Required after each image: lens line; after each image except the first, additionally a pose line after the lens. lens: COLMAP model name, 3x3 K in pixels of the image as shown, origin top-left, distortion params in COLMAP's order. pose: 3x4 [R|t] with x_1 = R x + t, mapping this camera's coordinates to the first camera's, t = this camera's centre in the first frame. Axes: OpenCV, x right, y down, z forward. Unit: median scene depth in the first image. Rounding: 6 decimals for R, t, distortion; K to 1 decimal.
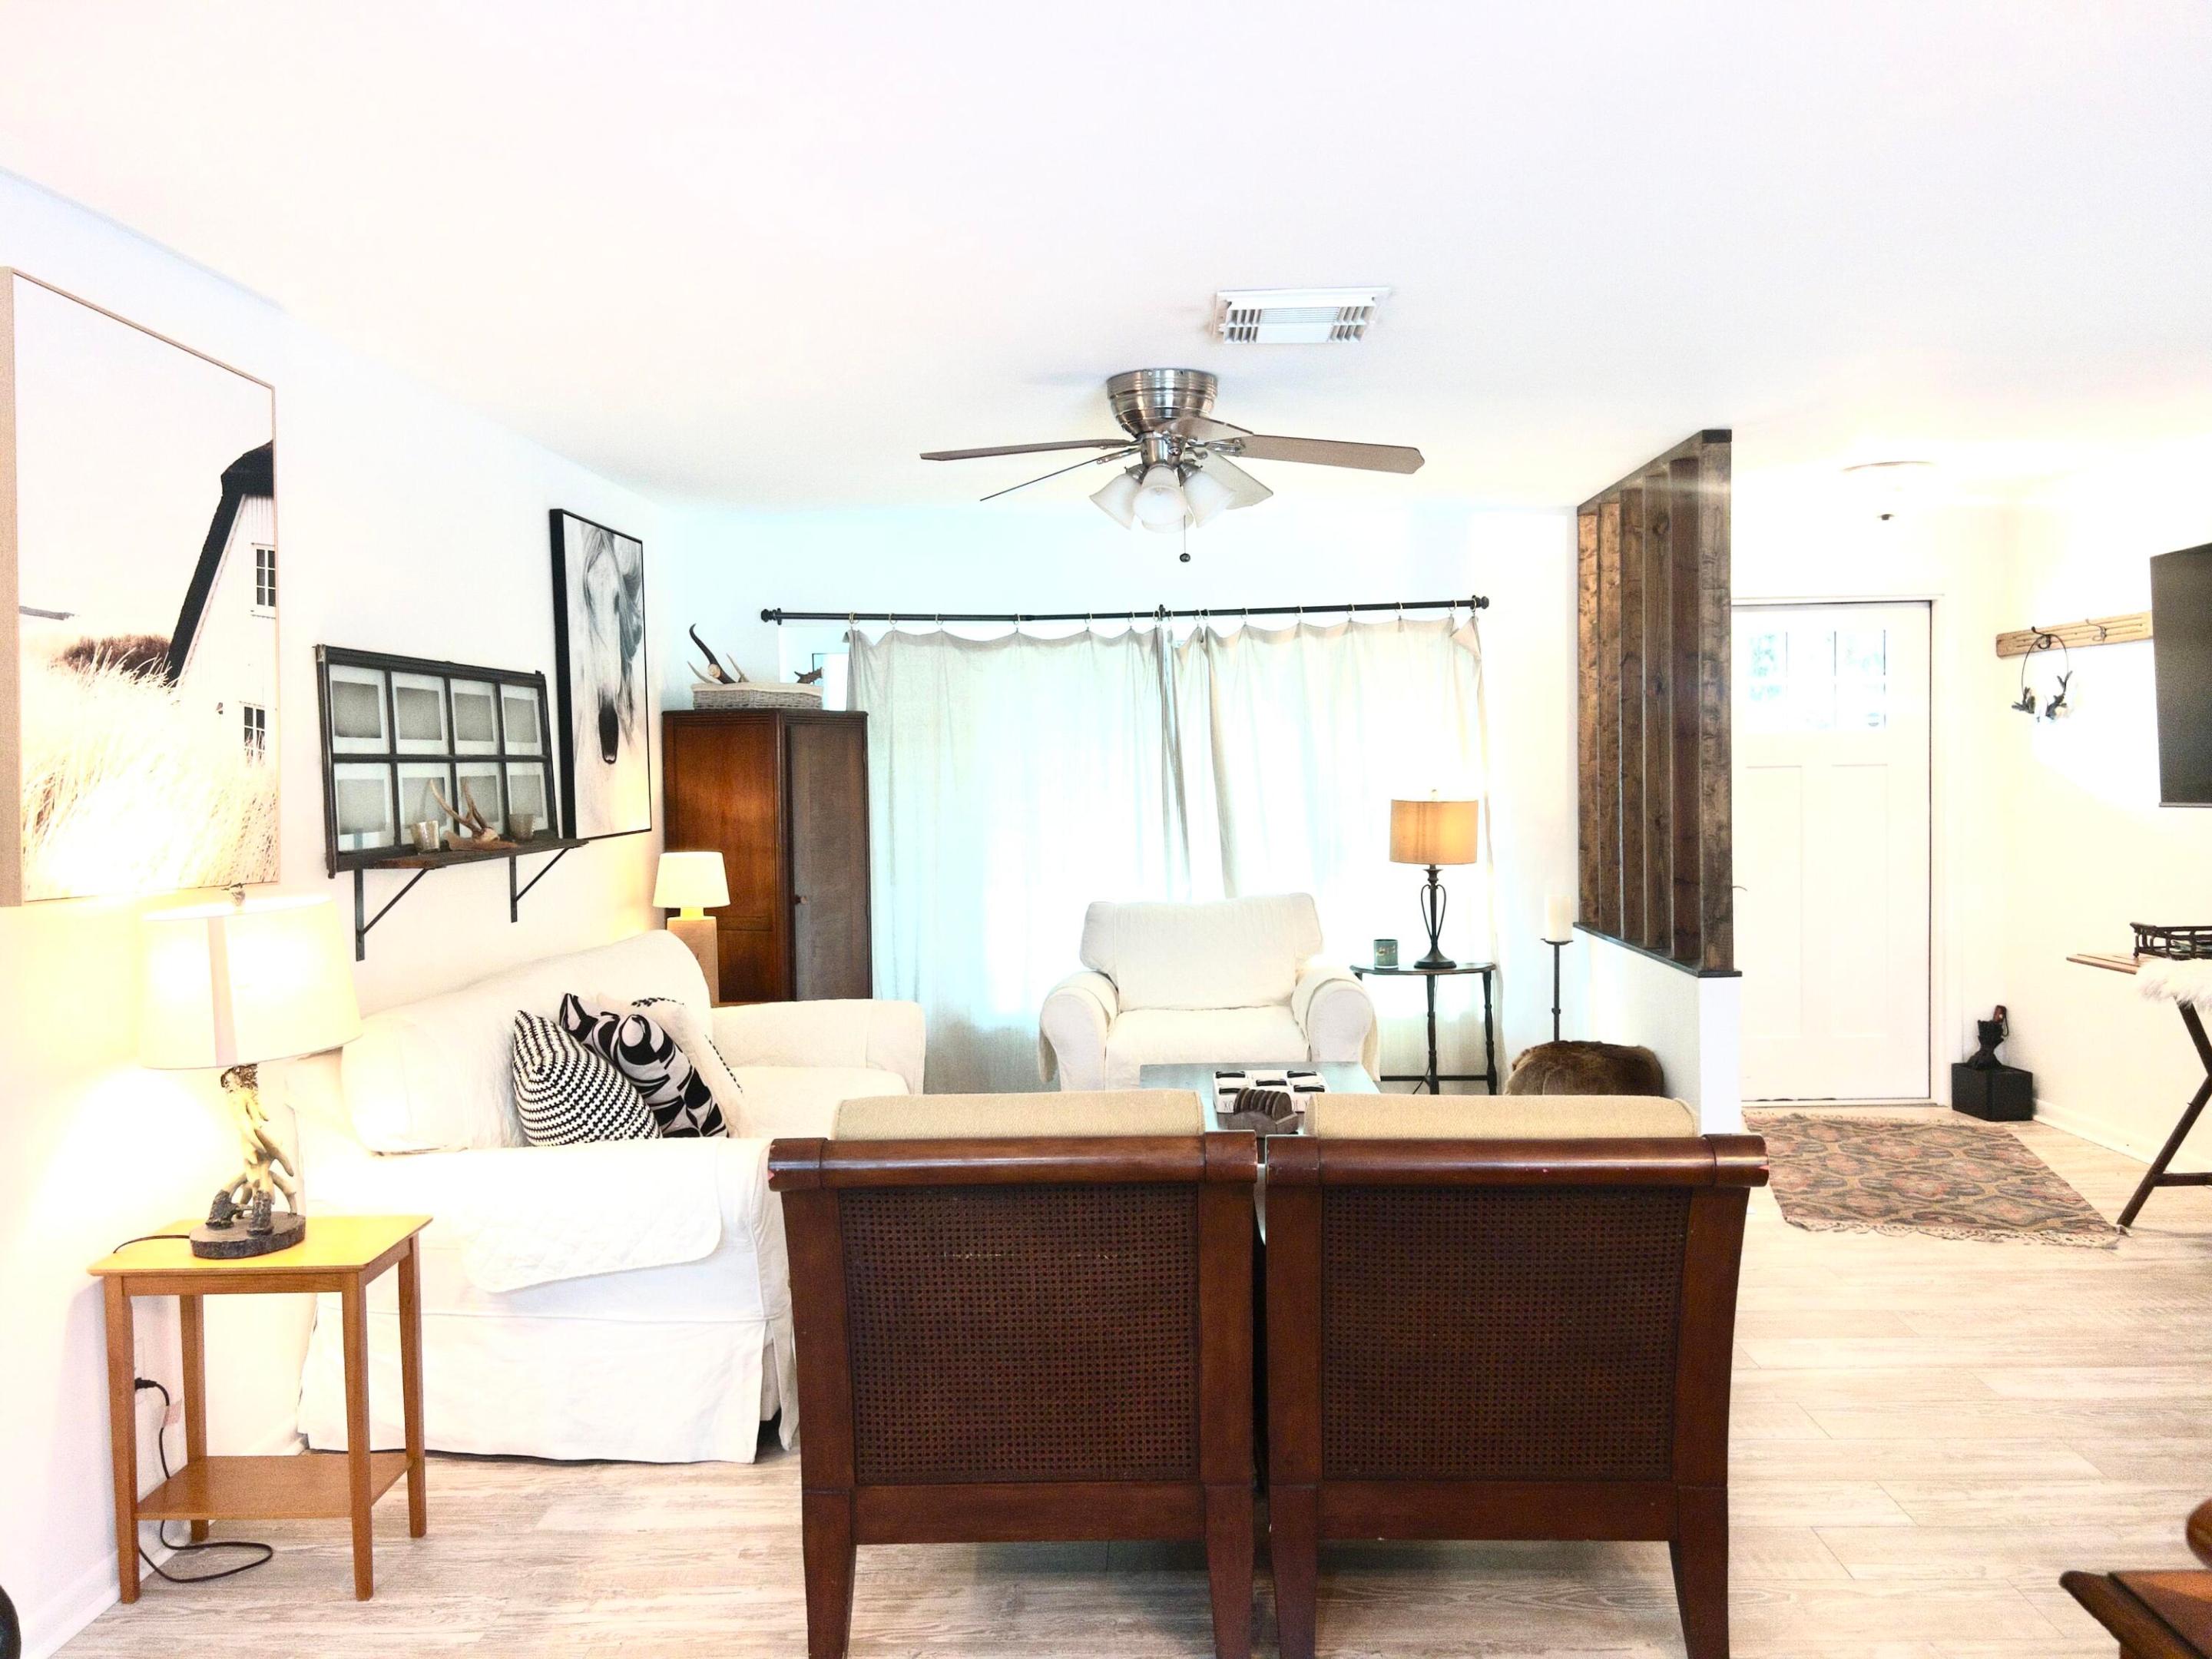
lens RADIAL K [[1659.4, 0, 1106.0], [0, 1659.4, 829.5], [0, 0, 1]] dist [0.100623, -0.124452]
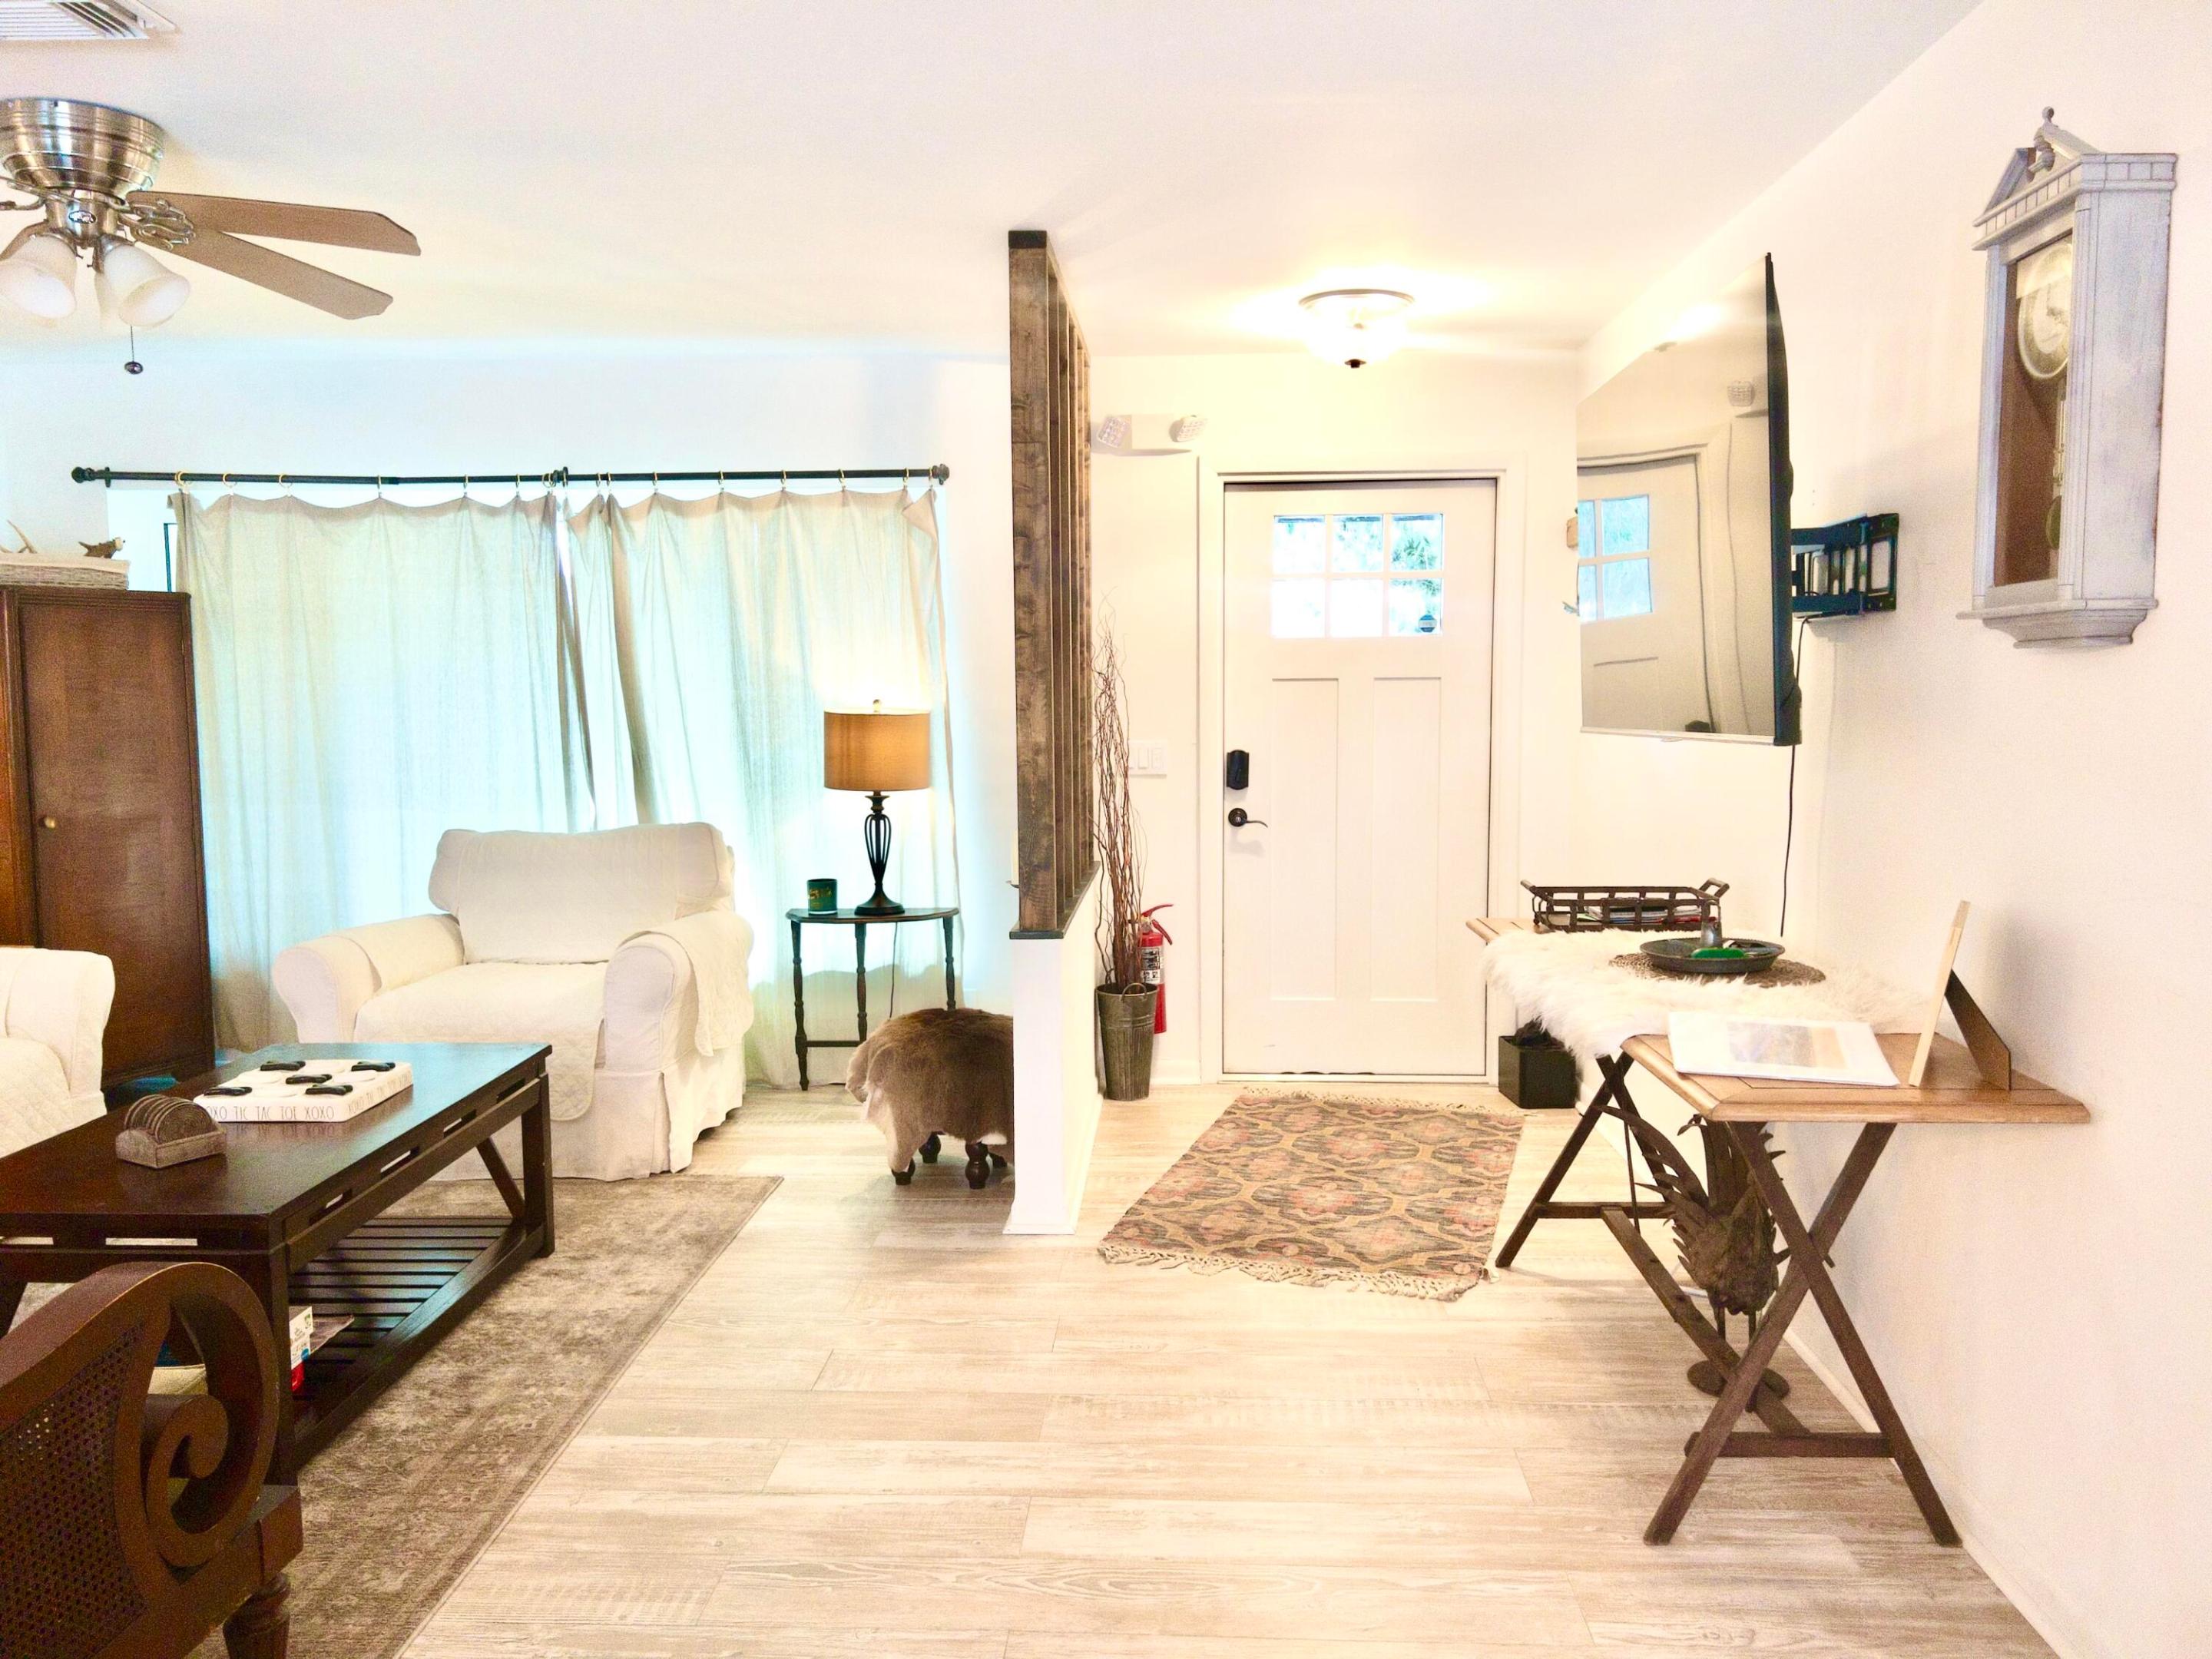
lens RADIAL K [[1659.4, 0, 1106.0], [0, 1659.4, 829.5], [0, 0, 1]] dist [0.100623, -0.124452]
pose [[0.999478, 0.015450, -0.028381, 0.334993], [-0.013969, 0.998567, 0.051670, -0.003937], [0.029138, -0.051247, 0.998261, 0.177187]]
